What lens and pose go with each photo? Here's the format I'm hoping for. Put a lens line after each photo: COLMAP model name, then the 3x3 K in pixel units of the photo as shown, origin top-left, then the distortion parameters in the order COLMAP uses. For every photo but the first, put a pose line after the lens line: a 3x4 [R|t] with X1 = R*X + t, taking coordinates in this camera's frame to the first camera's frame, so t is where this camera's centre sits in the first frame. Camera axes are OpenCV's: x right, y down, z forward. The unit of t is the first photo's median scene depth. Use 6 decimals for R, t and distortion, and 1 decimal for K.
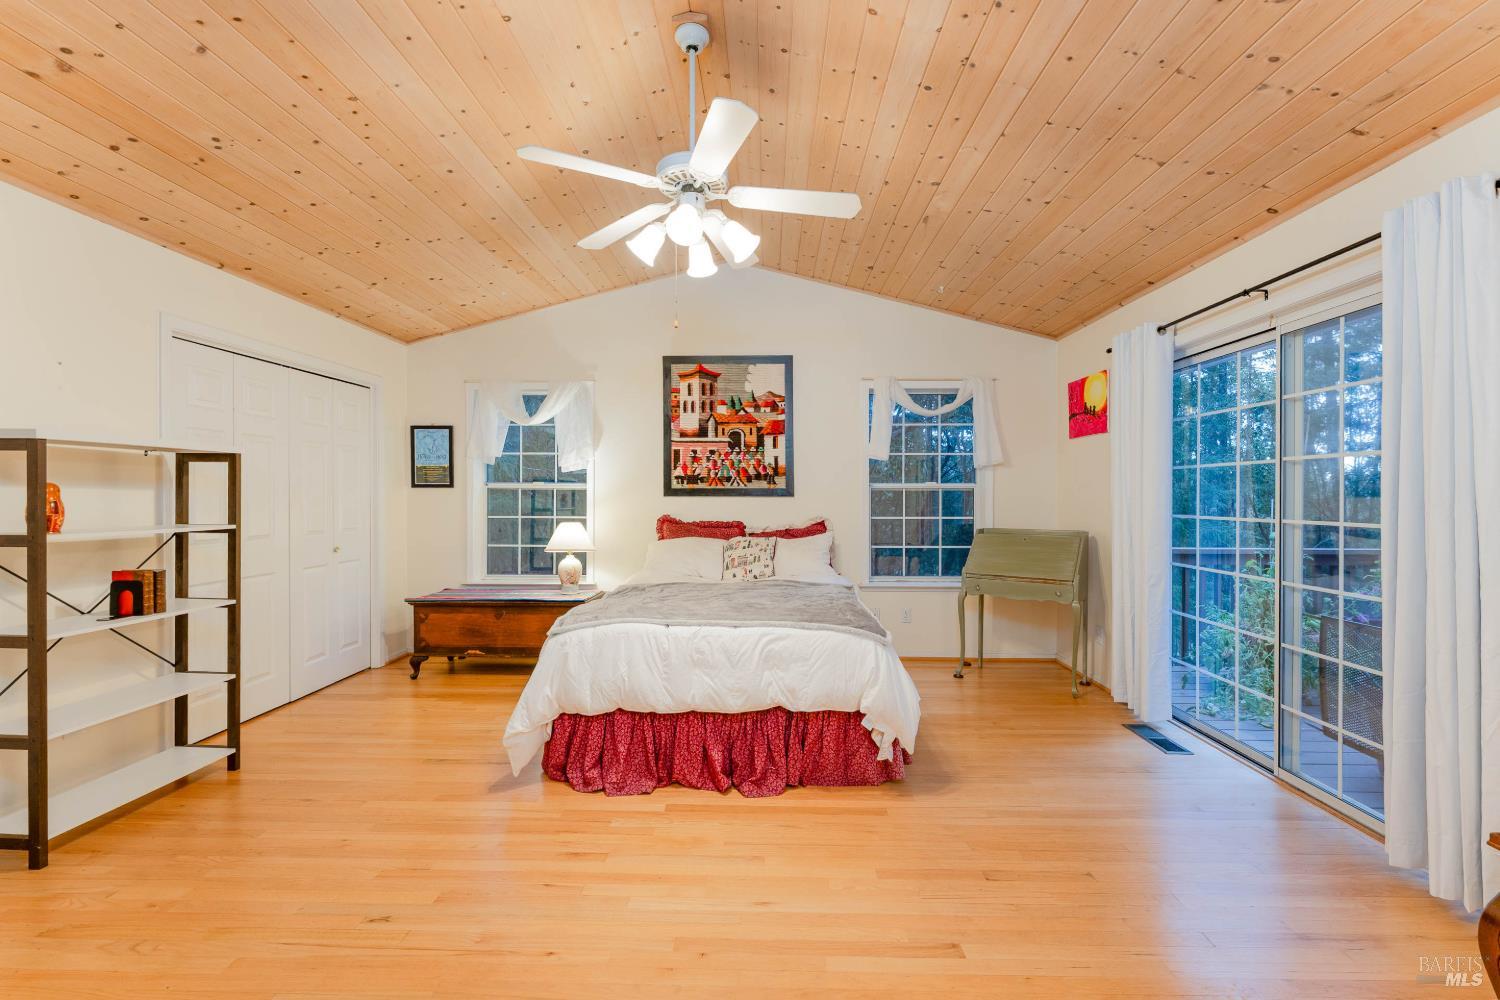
lens RADIAL K [[607.3, 0, 752.3], [0, 607.3, 498.1], [0, 0, 1]] dist [-0.006260, -0.000732]
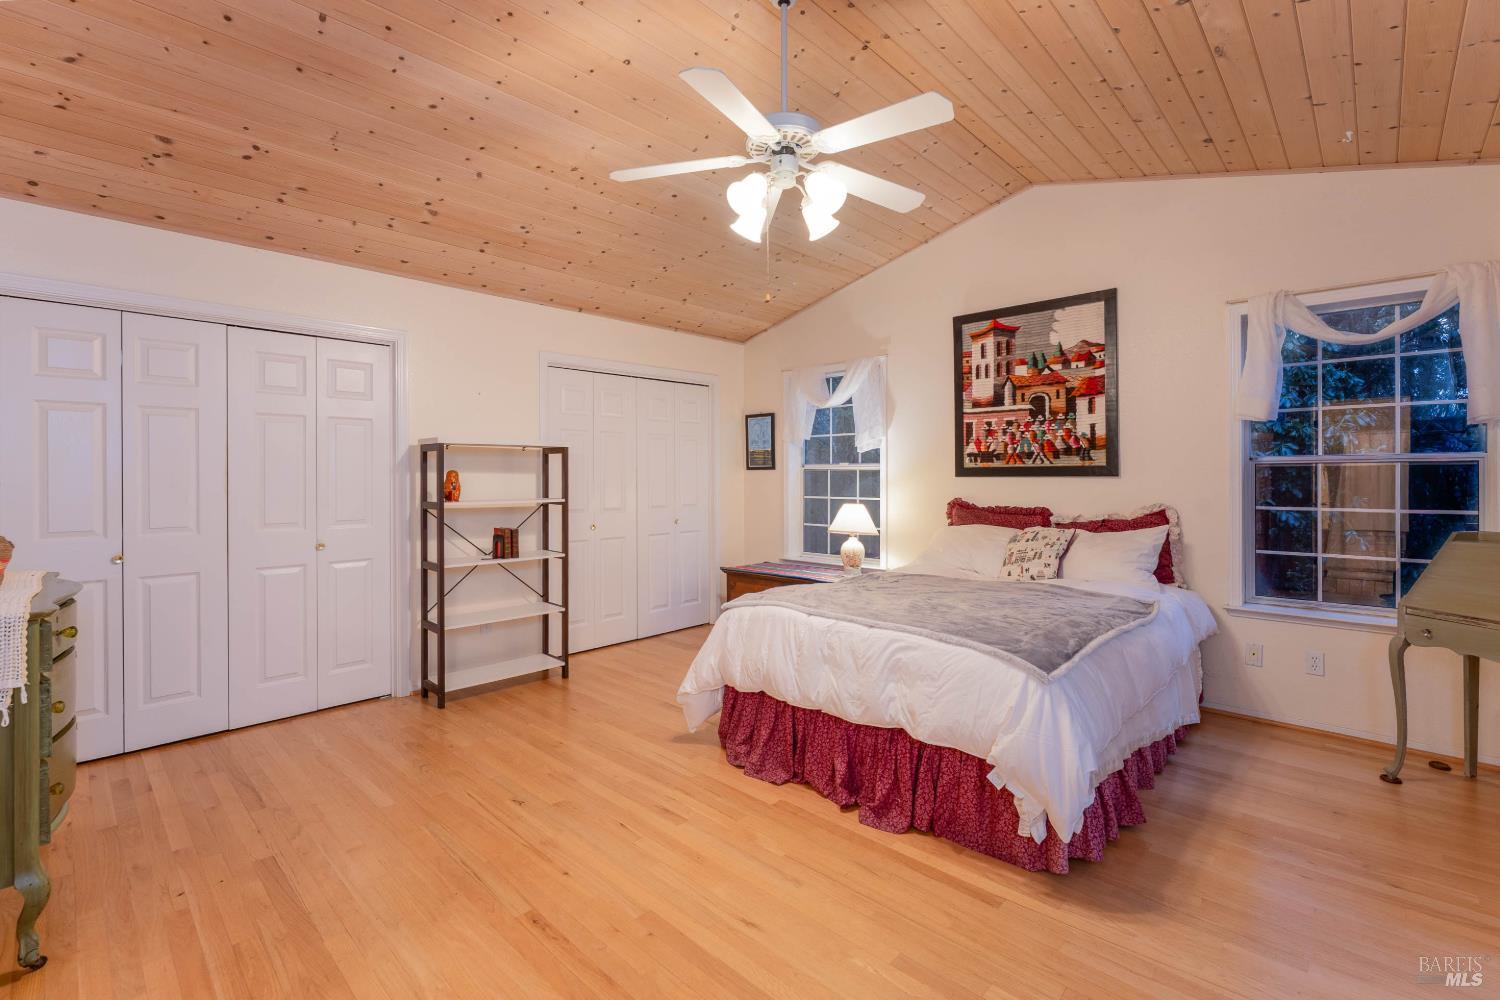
lens RADIAL K [[655.4, 0, 765.7], [0, 655.4, 475.4], [0, 0, 1]] dist [-0.004731, 0.000732]
pose [[0.750668, -0.005614, -0.660655, 0.304708], [0.002656, 0.999981, -0.005479, -0.000263], [0.660674, 0.002358, 0.750669, 0.120840]]
